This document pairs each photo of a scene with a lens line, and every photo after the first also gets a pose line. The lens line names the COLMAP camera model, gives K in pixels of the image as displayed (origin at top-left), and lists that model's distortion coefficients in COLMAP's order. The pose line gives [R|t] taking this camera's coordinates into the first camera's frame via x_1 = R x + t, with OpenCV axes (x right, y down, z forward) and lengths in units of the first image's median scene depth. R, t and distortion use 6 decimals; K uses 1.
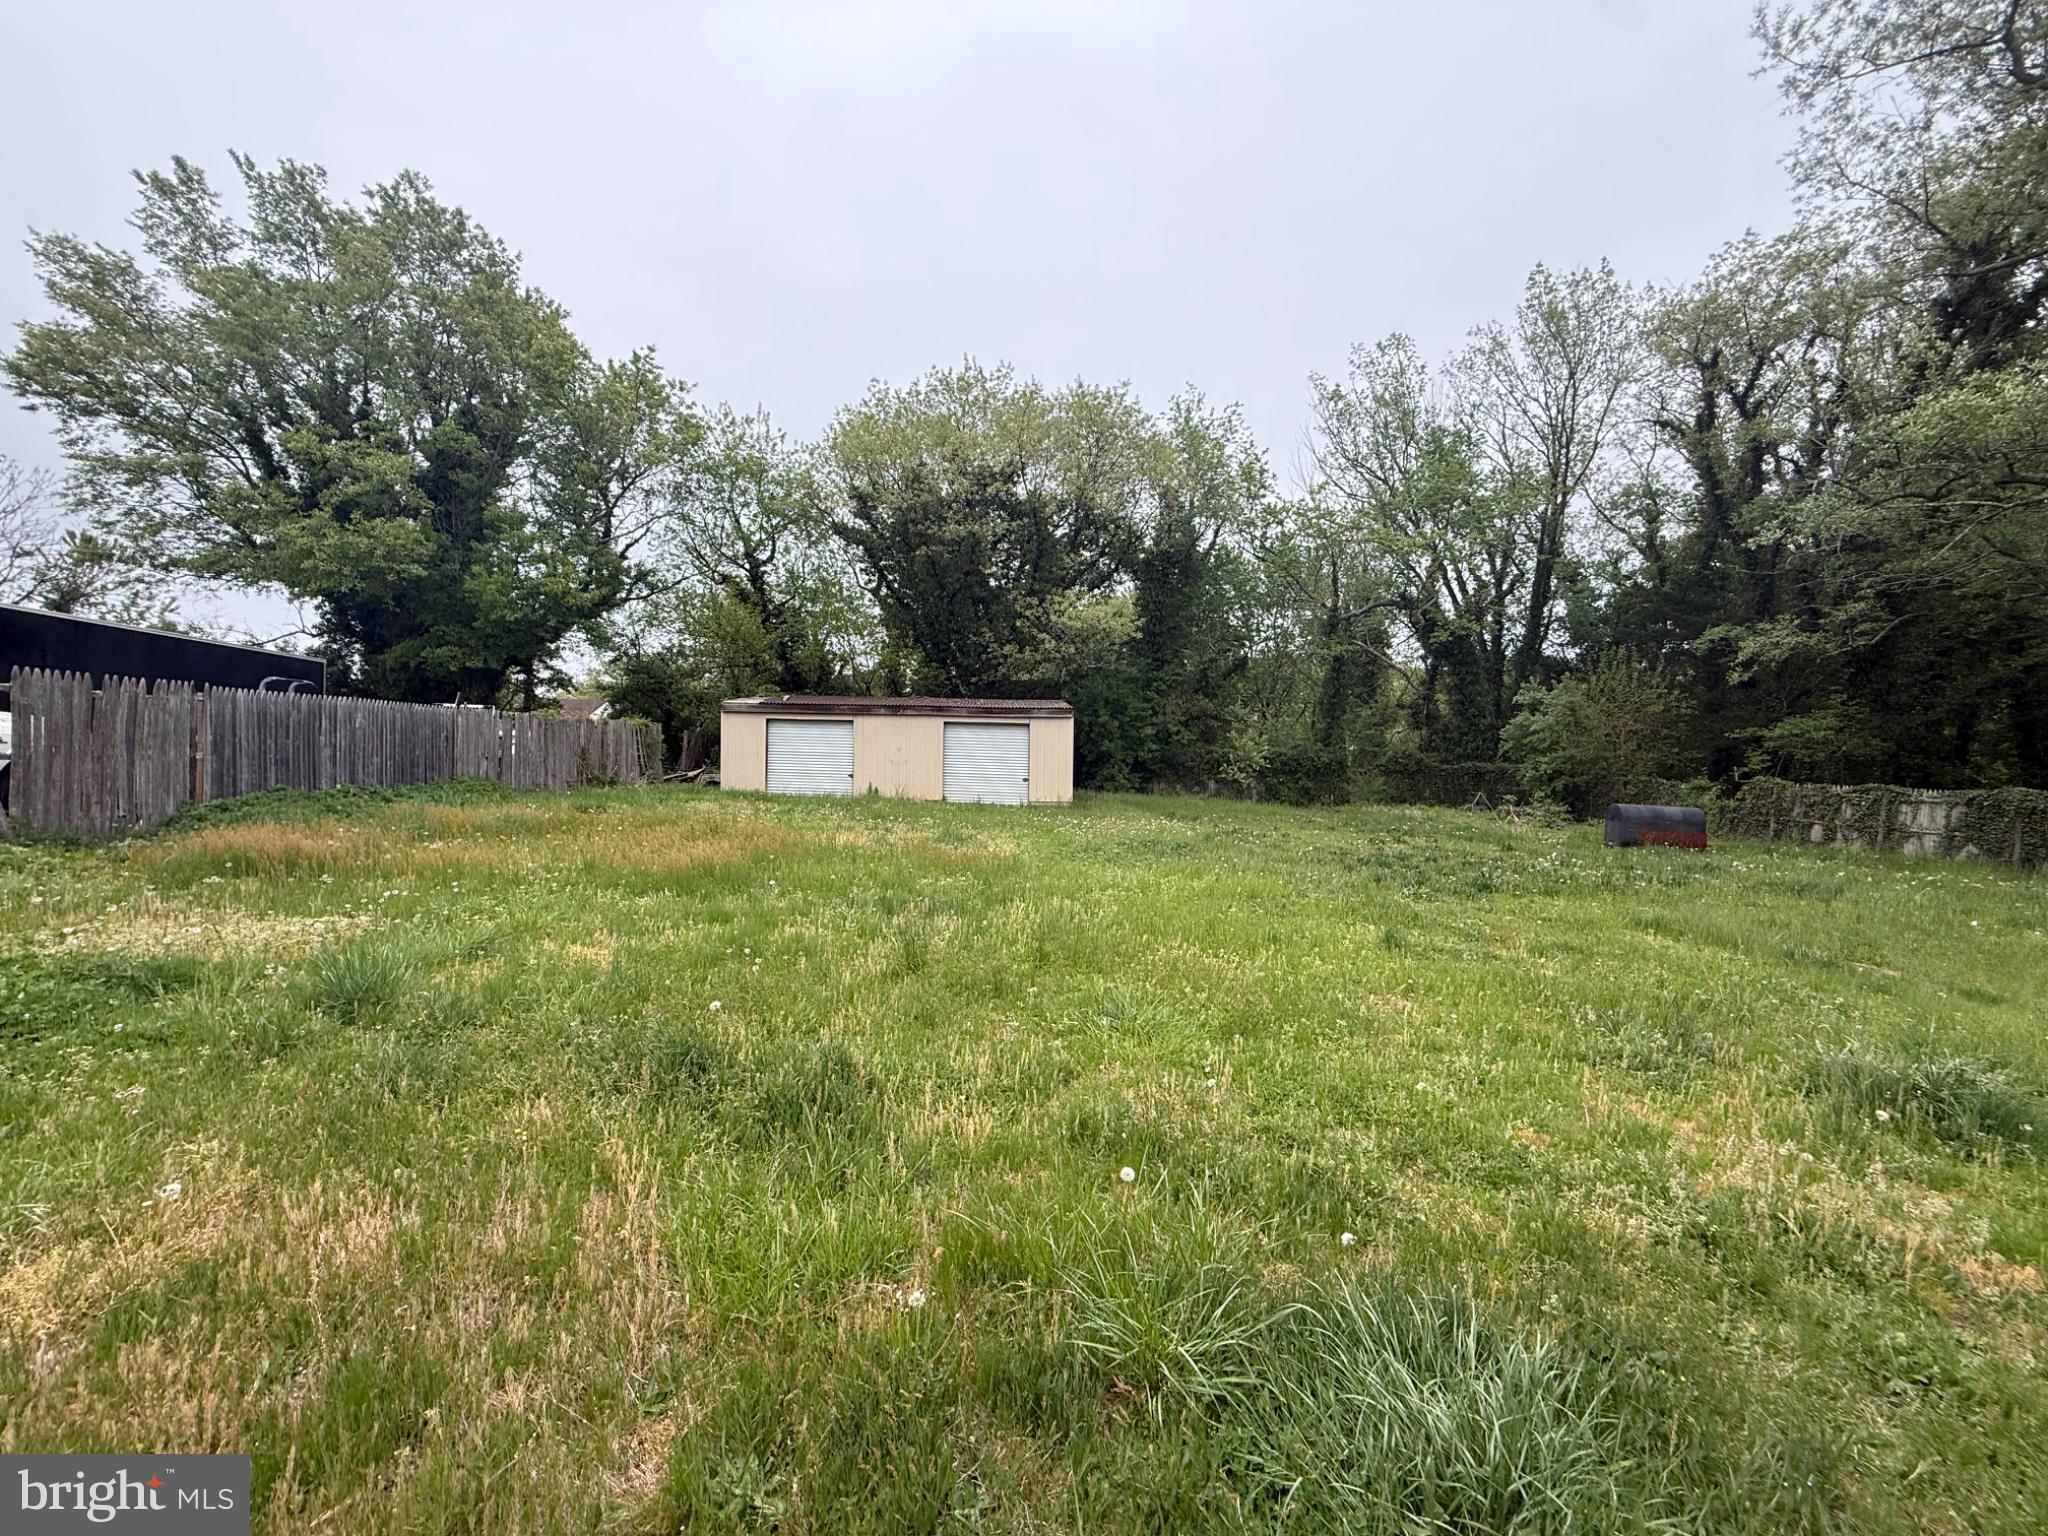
lens RADIAL K [[810.6, 0, 1034.3], [0, 810.6, 755.7], [0, 0, 1]] dist [-0.008132, -0.000007]
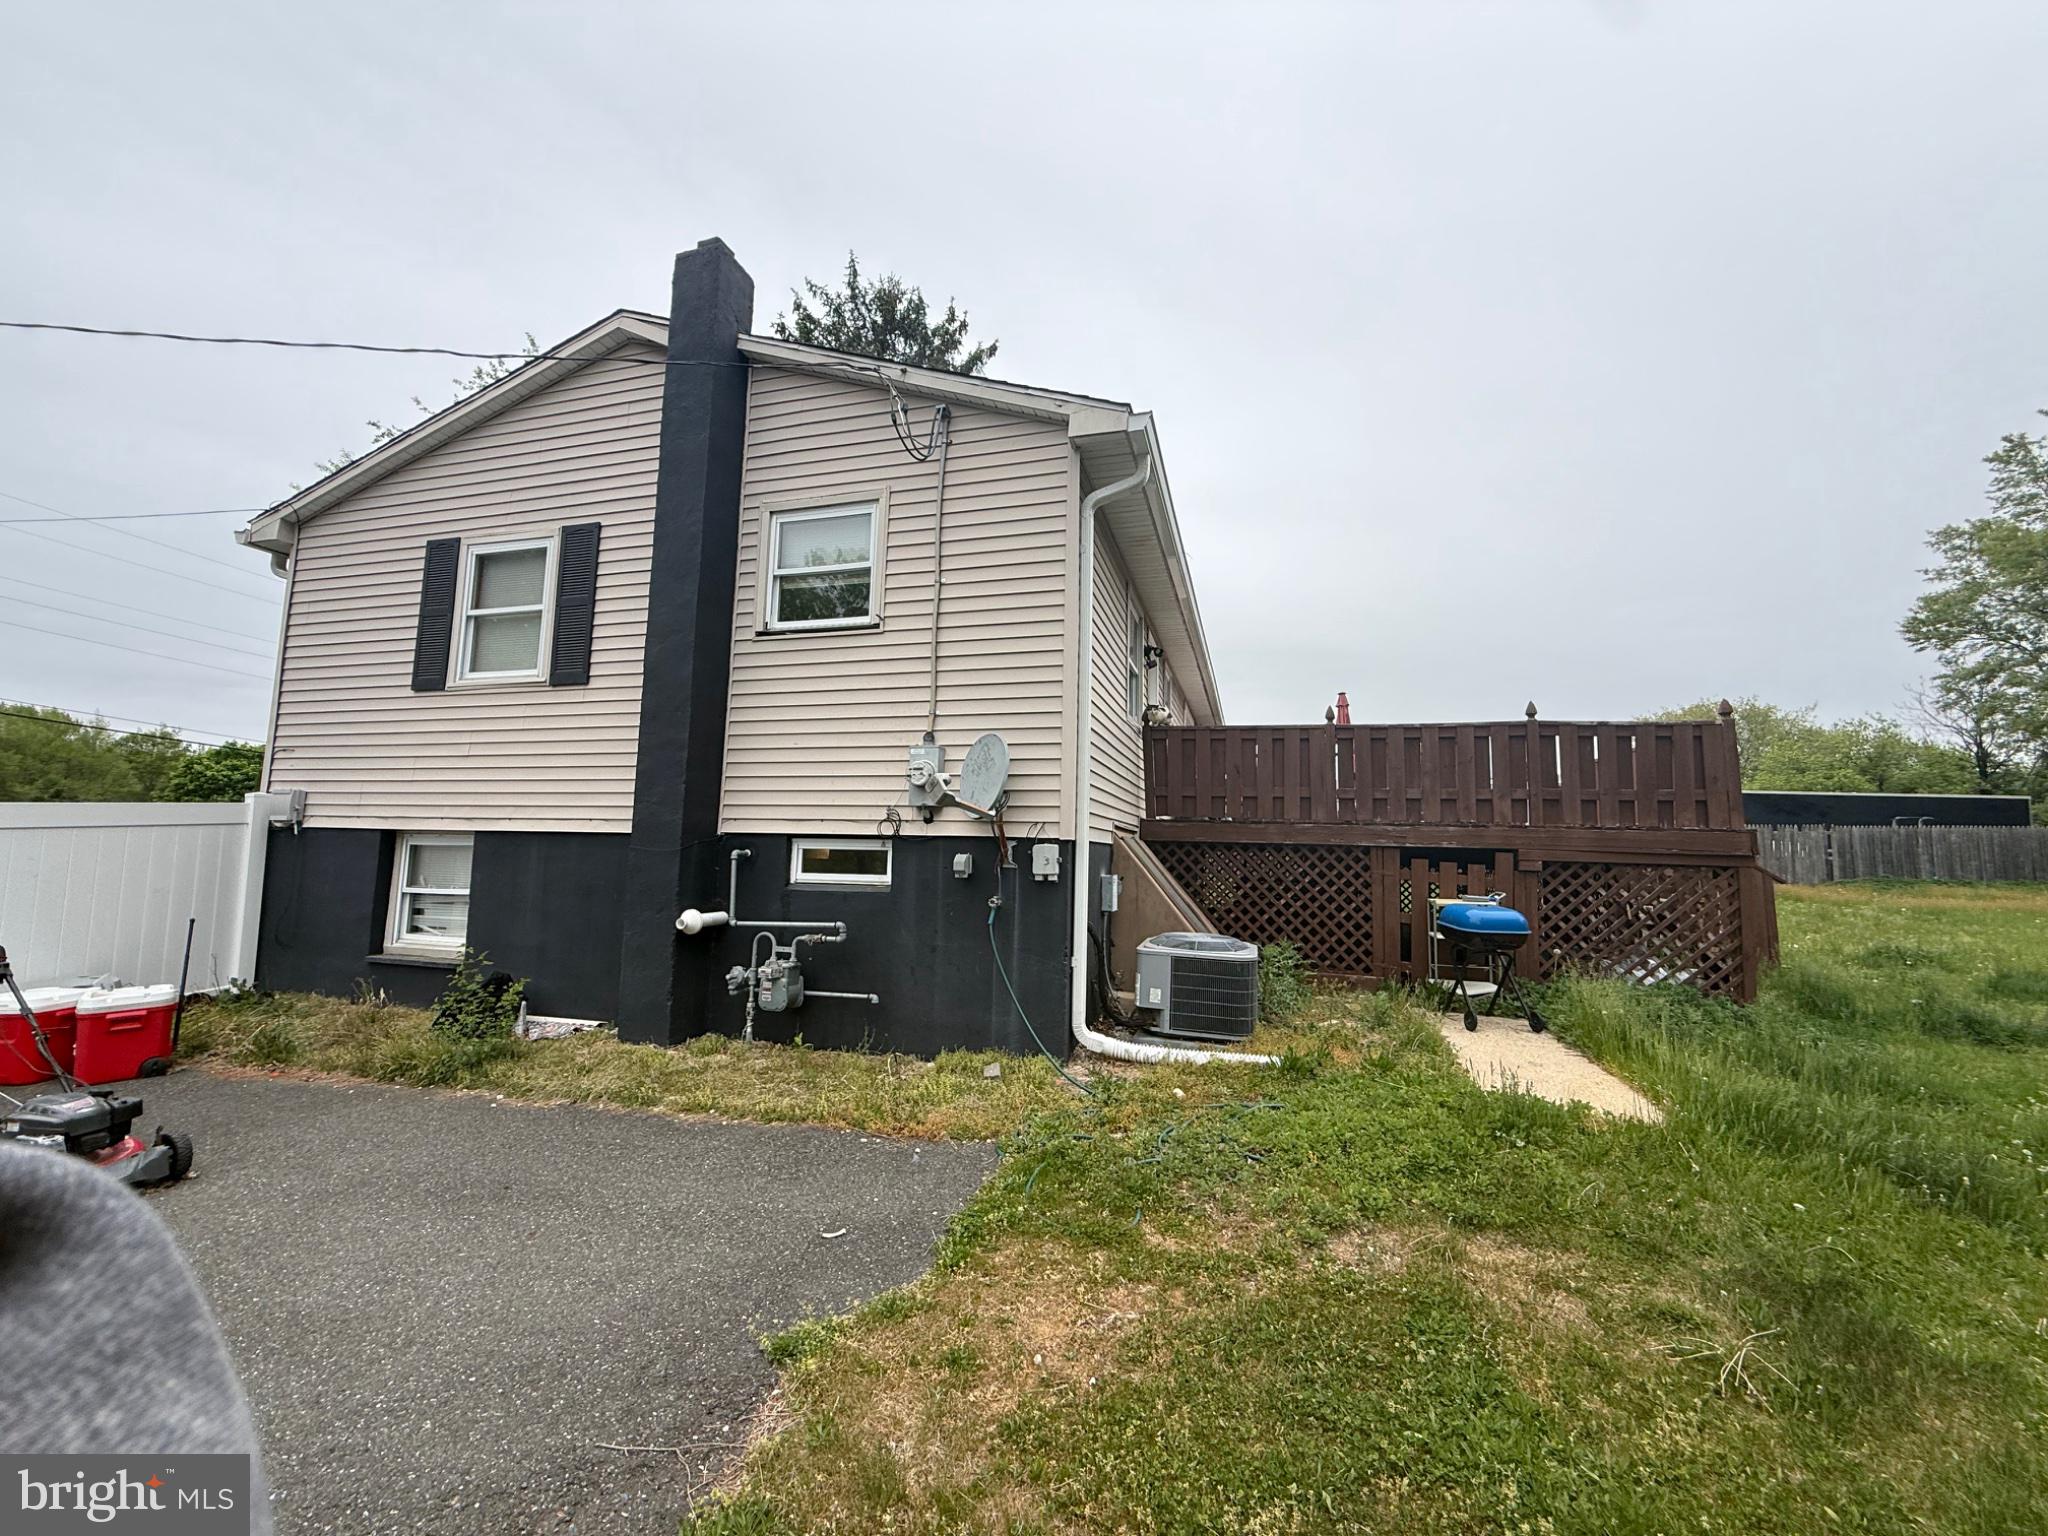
lens RADIAL K [[811.9, 0, 1024.0], [0, 811.9, 768.0], [0, 0, 1]] dist [0.000287, 0.000095]
pose [[-0.348302, -0.117482, -0.929991, 0.778827], [-0.018712, 0.992789, -0.118406, 0.024783], [0.937195, -0.023839, -0.347989, -0.127824]]
